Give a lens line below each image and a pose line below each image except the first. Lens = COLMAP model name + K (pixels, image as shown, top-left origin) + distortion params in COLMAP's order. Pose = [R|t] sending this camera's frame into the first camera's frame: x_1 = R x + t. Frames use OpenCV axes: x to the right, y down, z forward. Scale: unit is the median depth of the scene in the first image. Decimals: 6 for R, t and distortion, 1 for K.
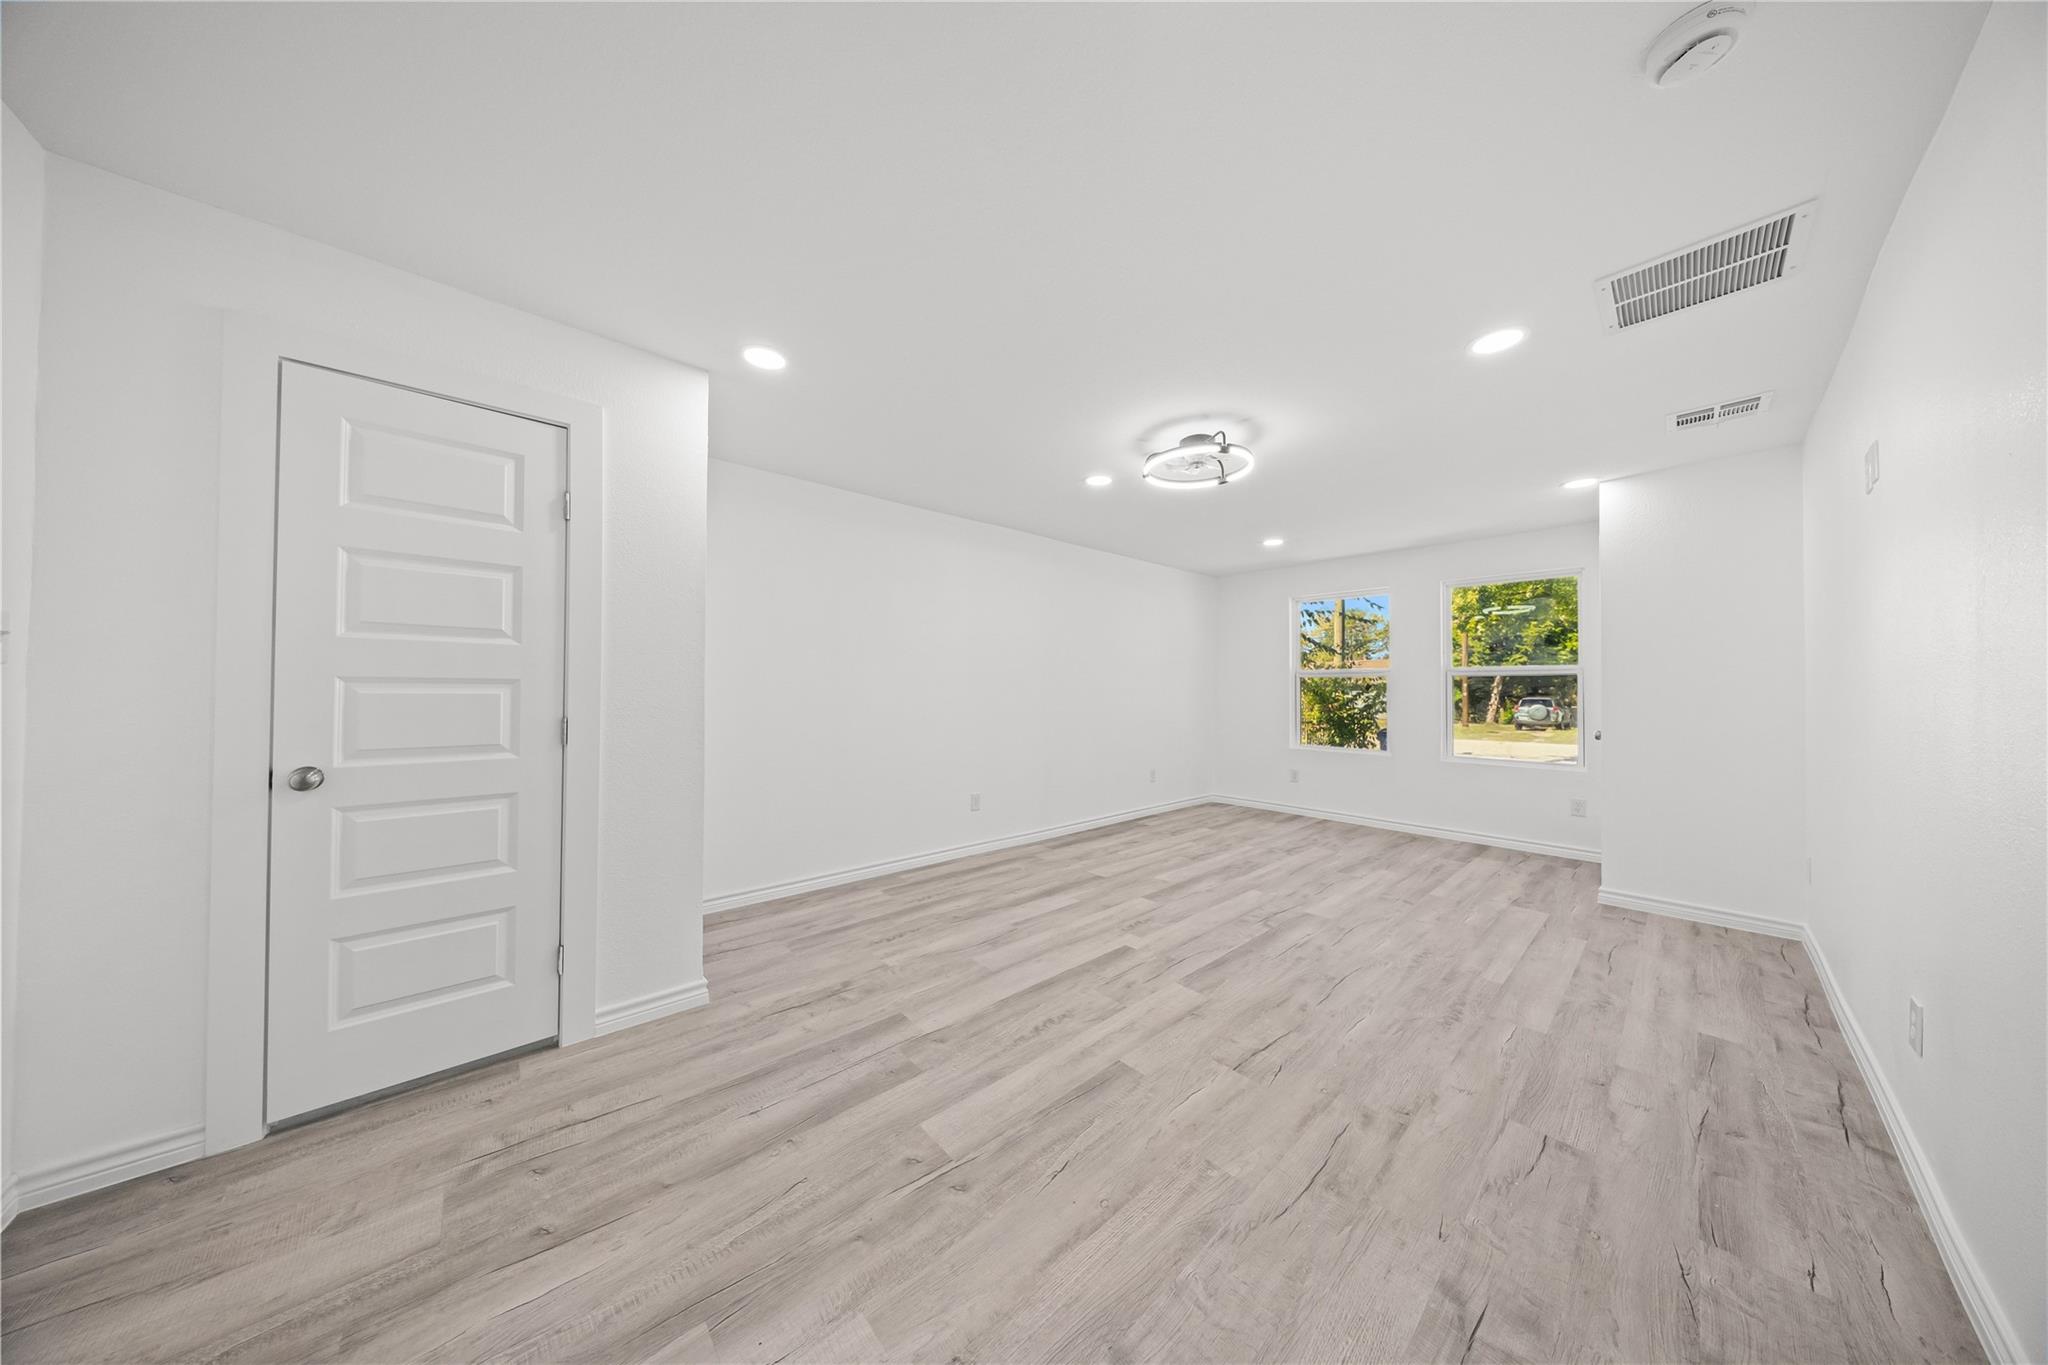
lens RADIAL K [[579.7, 0, 1036.9], [0, 579.7, 683.9], [0, 0, 1]] dist [0.000588, -0.002545]
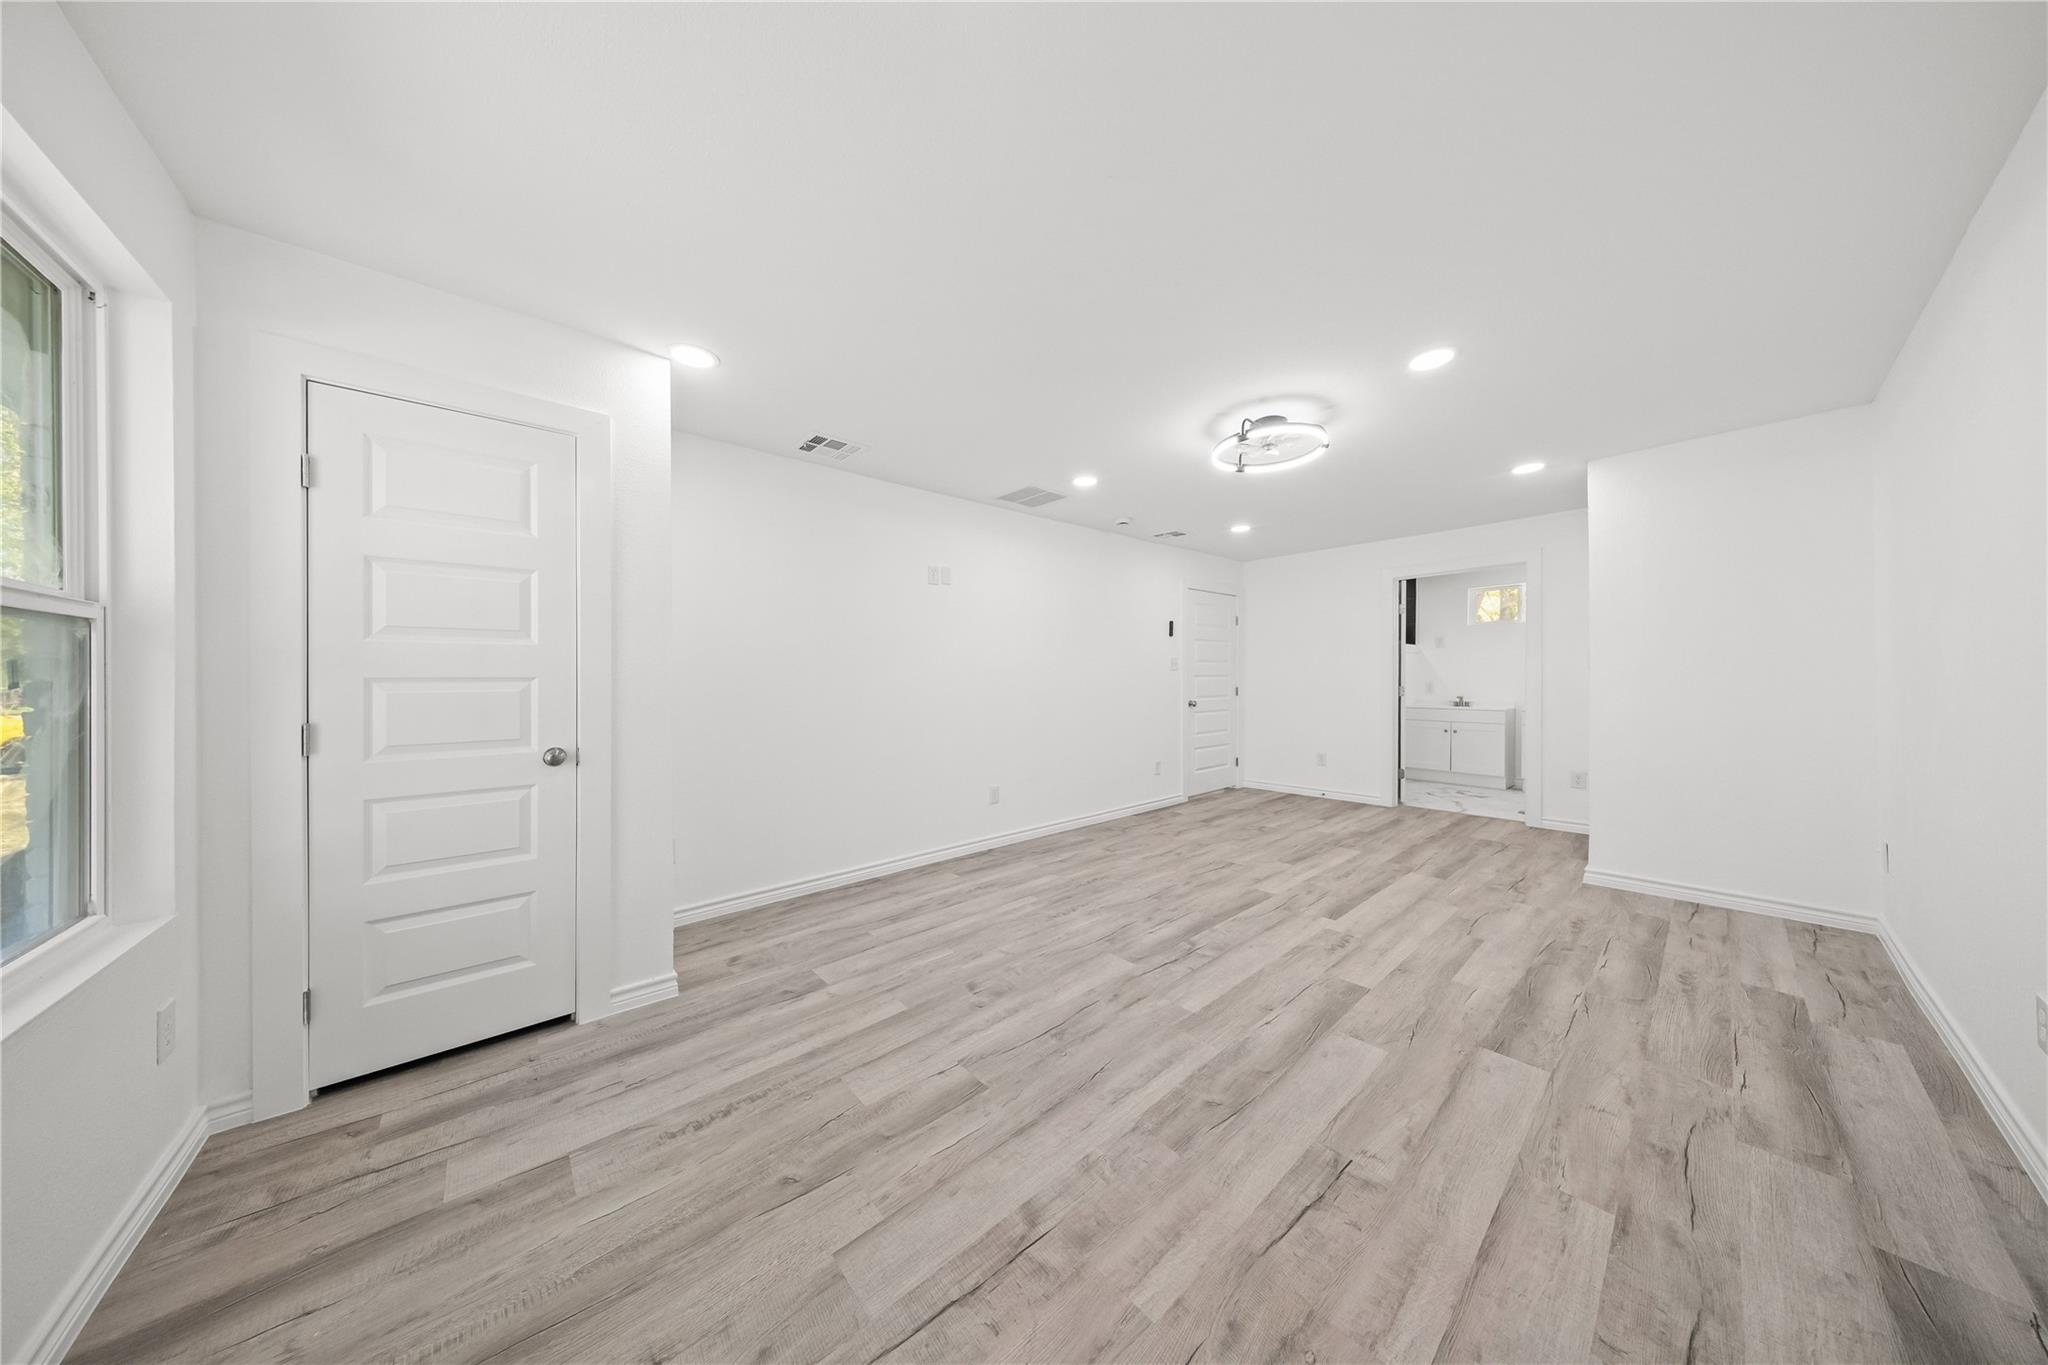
lens RADIAL K [[604.0, 0, 1024.0], [0, 604.0, 682.5], [0, 0, 1]] dist [0.009145, -0.003610]
pose [[-0.999797, 0.002132, 0.020027, 0.622288], [0.001997, 0.999975, -0.006735, 0.025266], [-0.020041, -0.006694, -0.999777, 1.894516]]
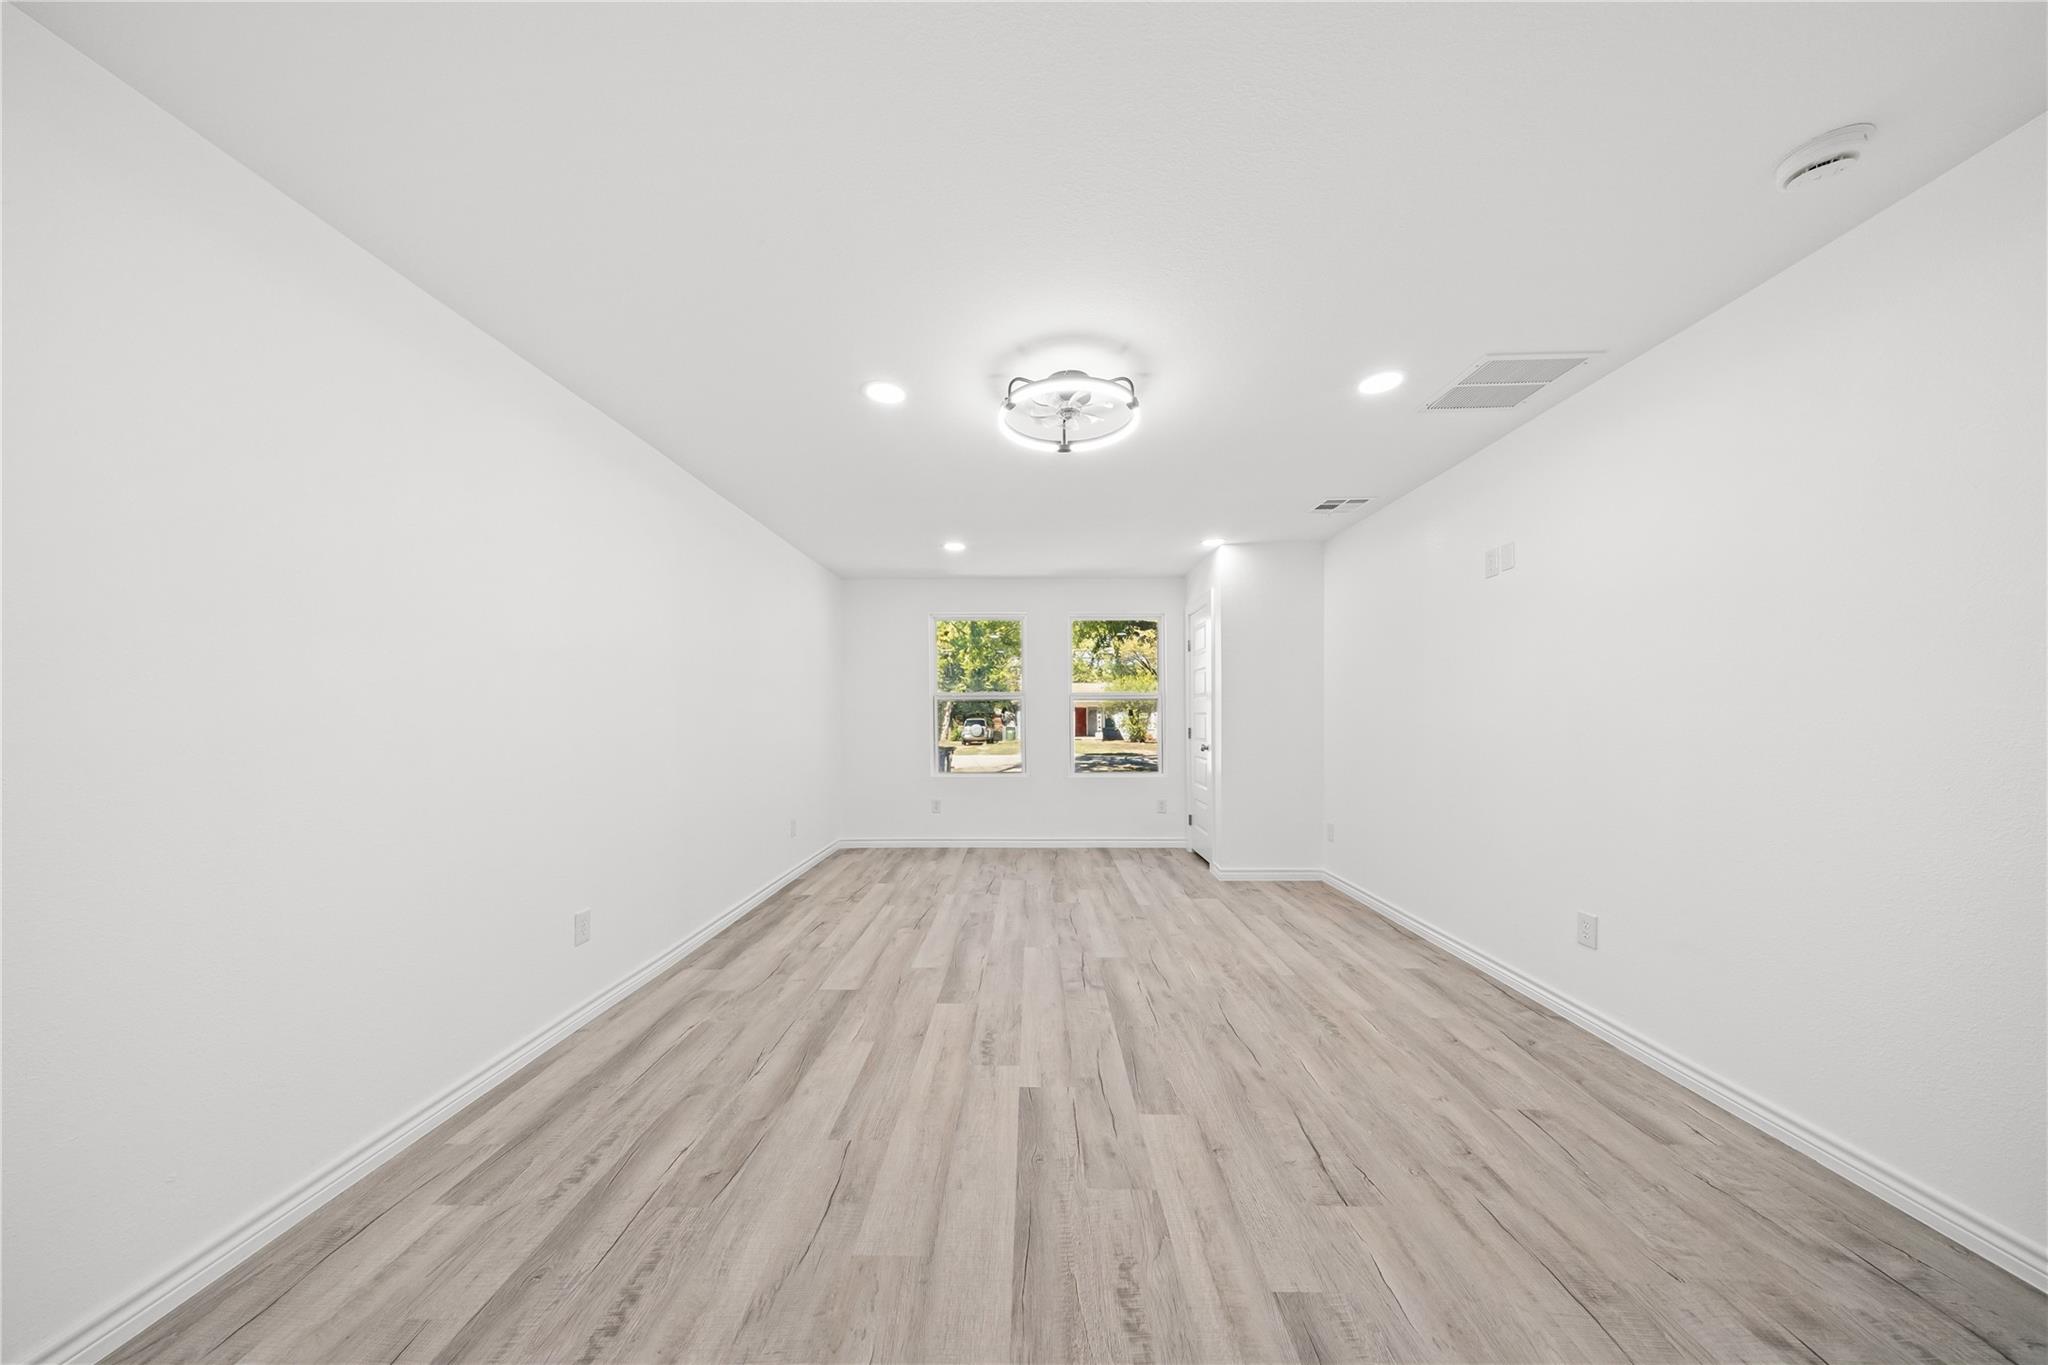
lens RADIAL K [[608.7, 0, 1010.3], [0, 608.7, 695.3], [0, 0, 1]] dist [-0.000551, -0.000154]
pose [[0.695990, 0.014528, 0.717905, -0.341041], [0.000145, 0.999792, -0.020374, 0.000886], [-0.718052, 0.014284, 0.695843, 0.448981]]
